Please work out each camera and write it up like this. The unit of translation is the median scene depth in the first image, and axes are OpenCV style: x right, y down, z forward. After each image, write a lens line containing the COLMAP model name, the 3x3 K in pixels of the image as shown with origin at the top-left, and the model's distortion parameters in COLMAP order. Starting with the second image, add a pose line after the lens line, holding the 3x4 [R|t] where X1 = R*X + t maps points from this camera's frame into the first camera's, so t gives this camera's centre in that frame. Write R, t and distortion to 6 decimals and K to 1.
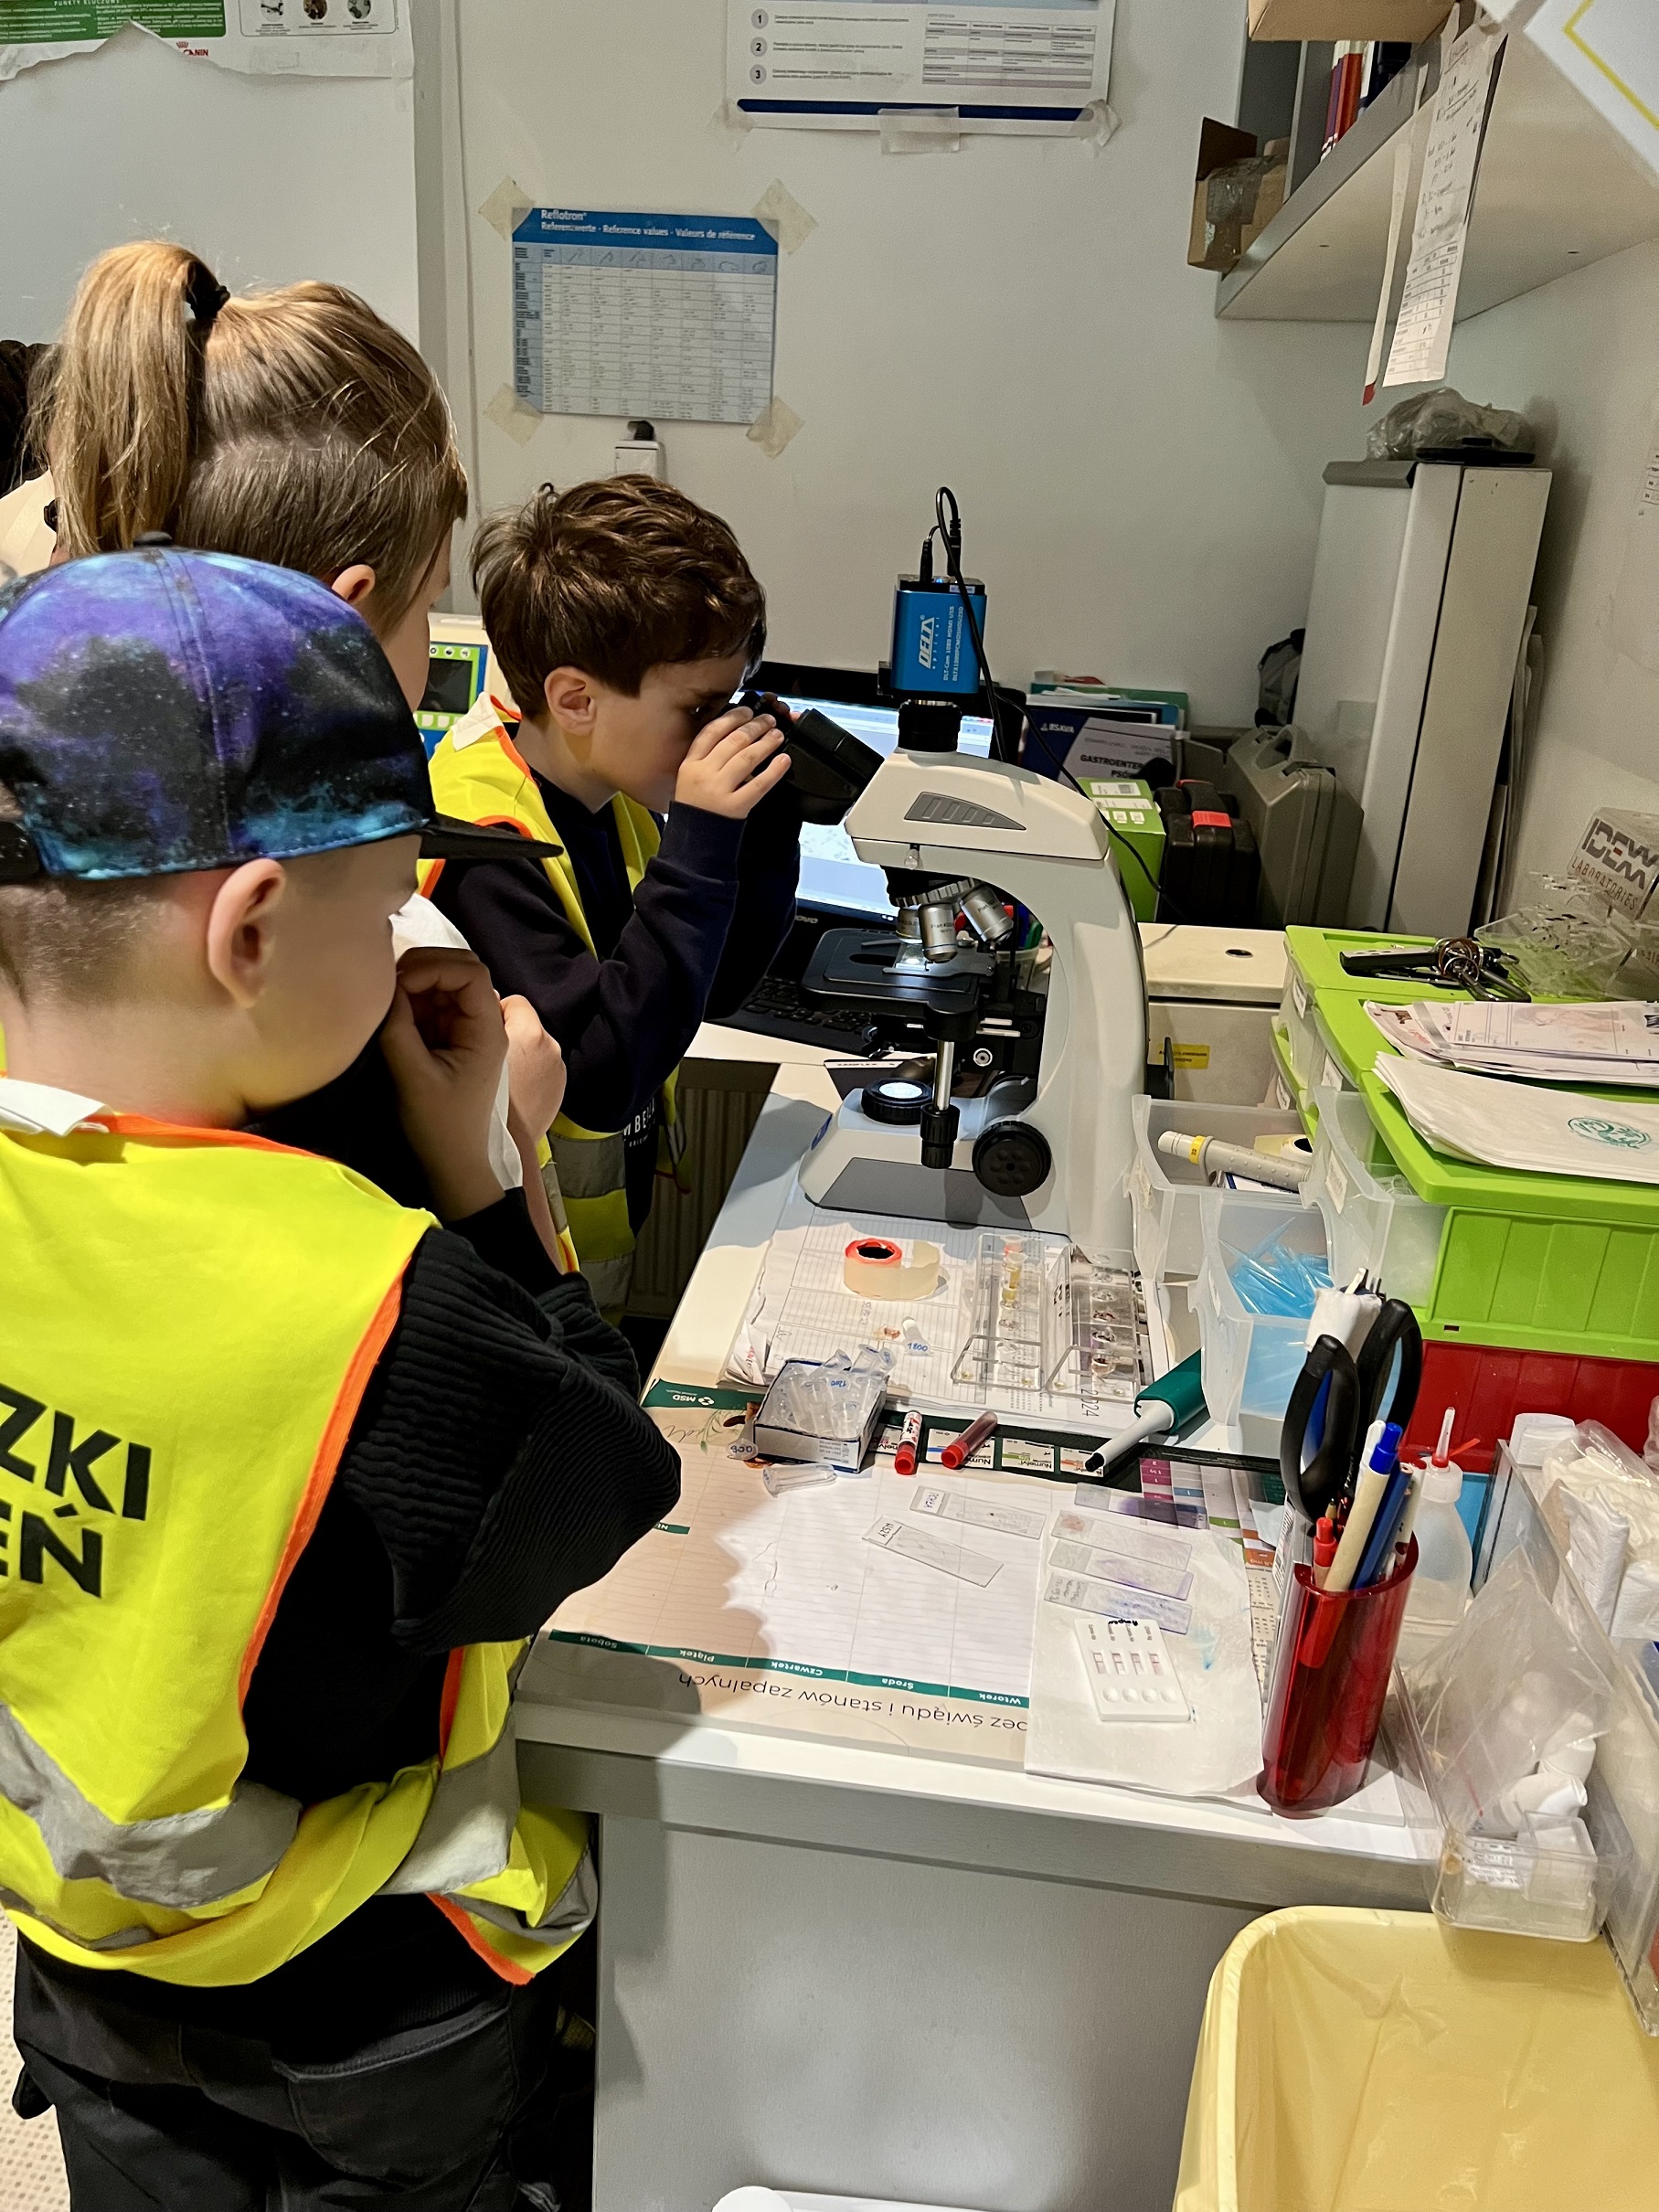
lens RADIAL K [[1672.5, 0, 826.8], [0, 1672.5, 1107.1], [0, 0, 1]] dist [0.013774, 0.002920]
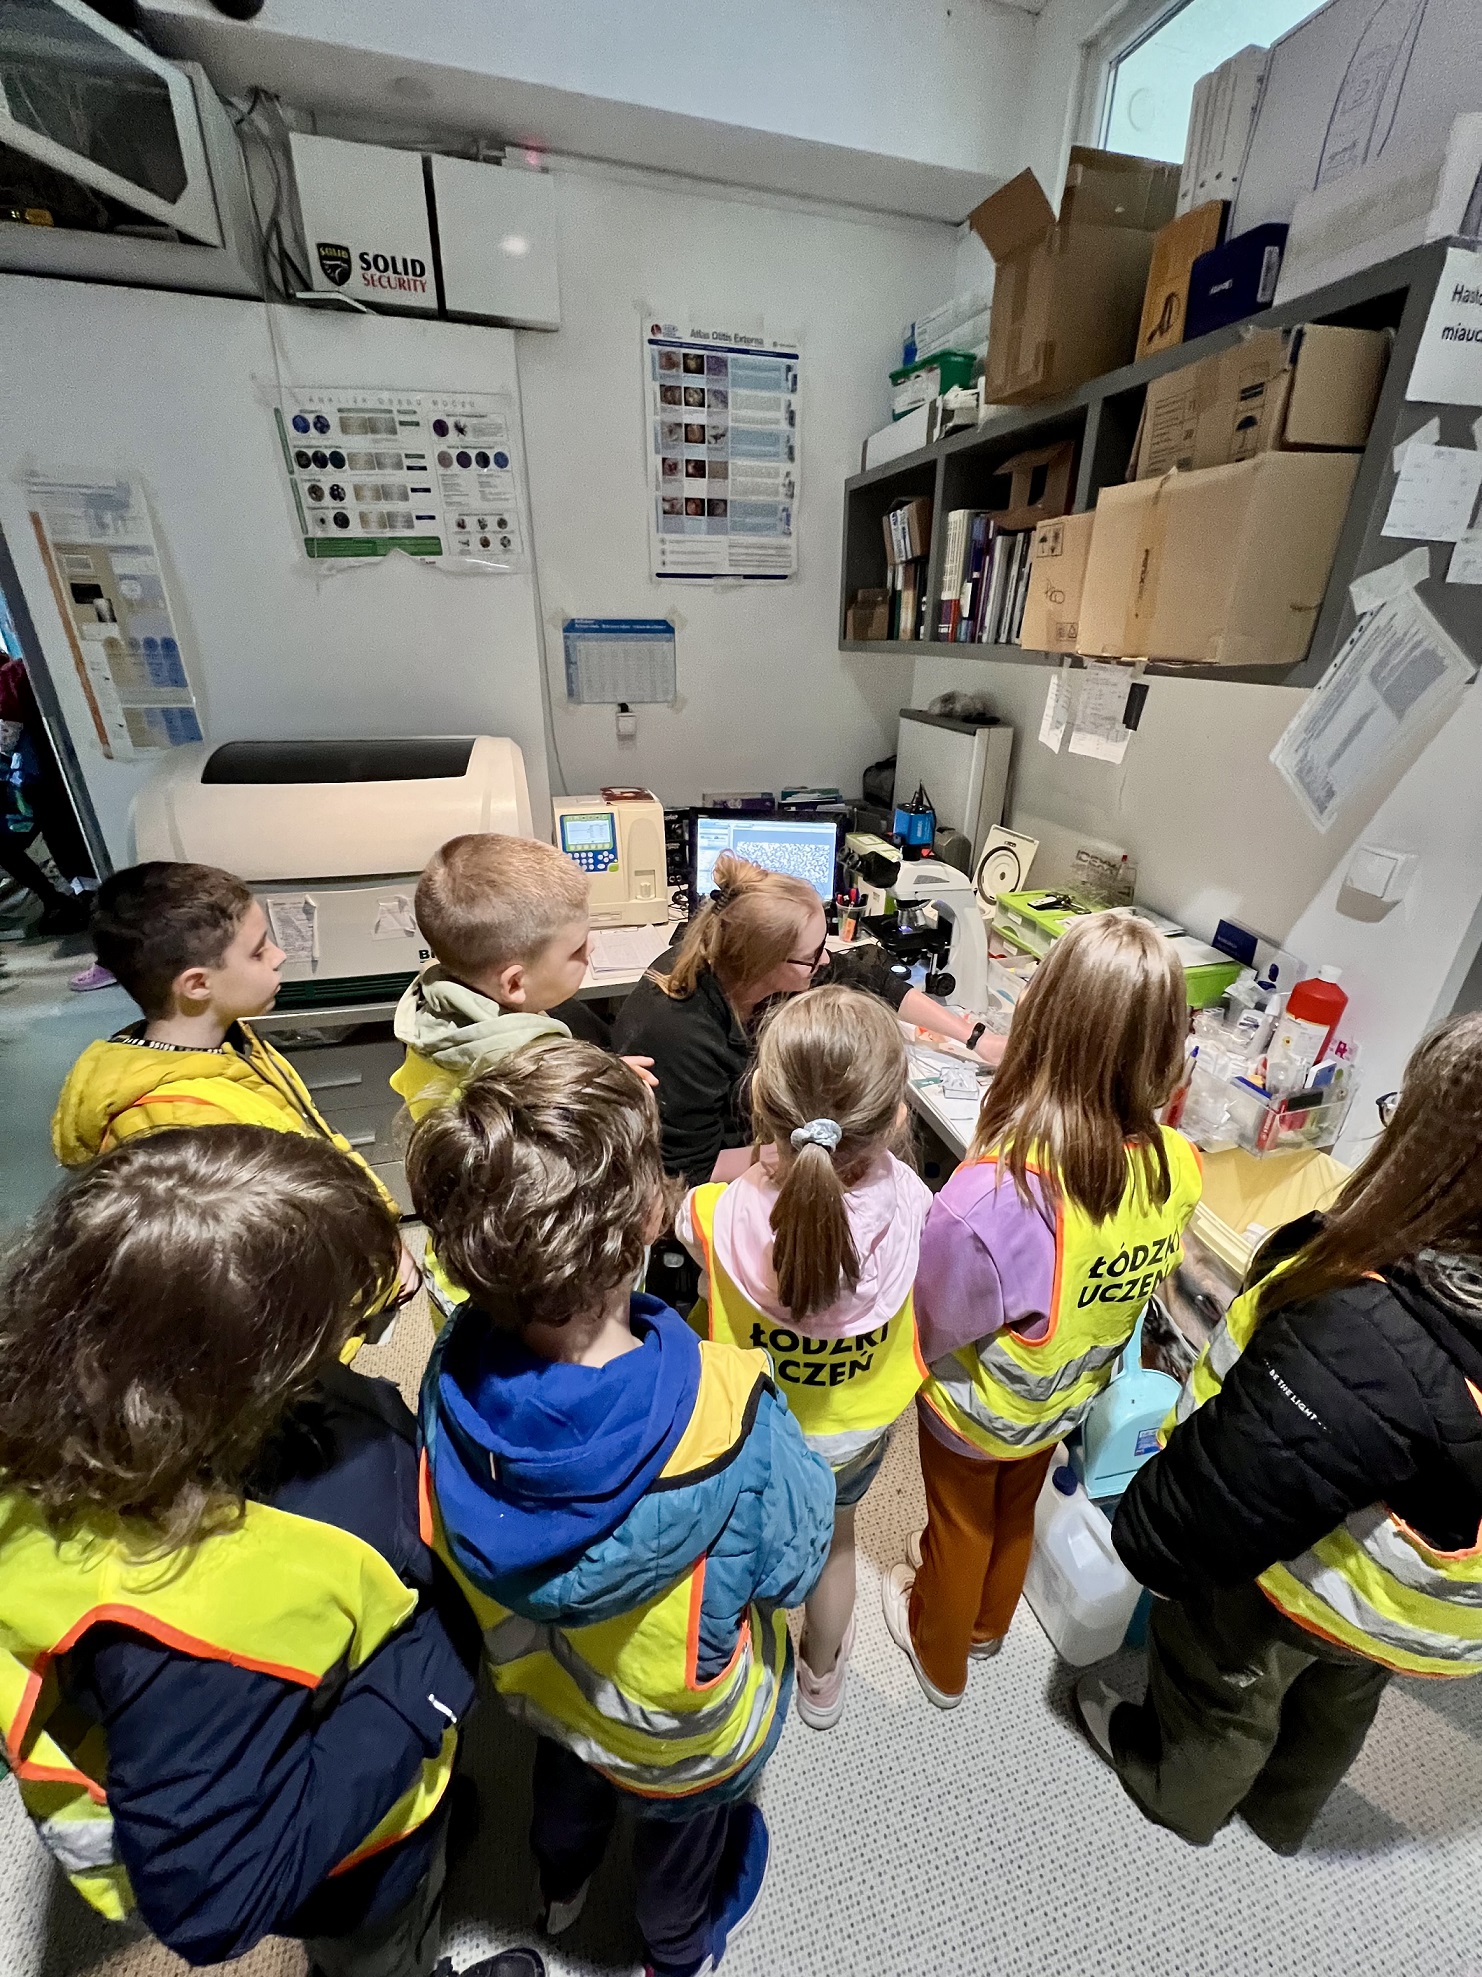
lens RADIAL K [[792.4, 0, 744.4], [0, 792.4, 982.9], [0, 0, 1]] dist [-0.001630, -0.000025]
pose [[0.922087, -0.197290, 0.332914, -0.421796], [0.171162, 0.979483, 0.106382, -0.113528], [-0.347072, -0.041111, 0.936937, -0.141273]]
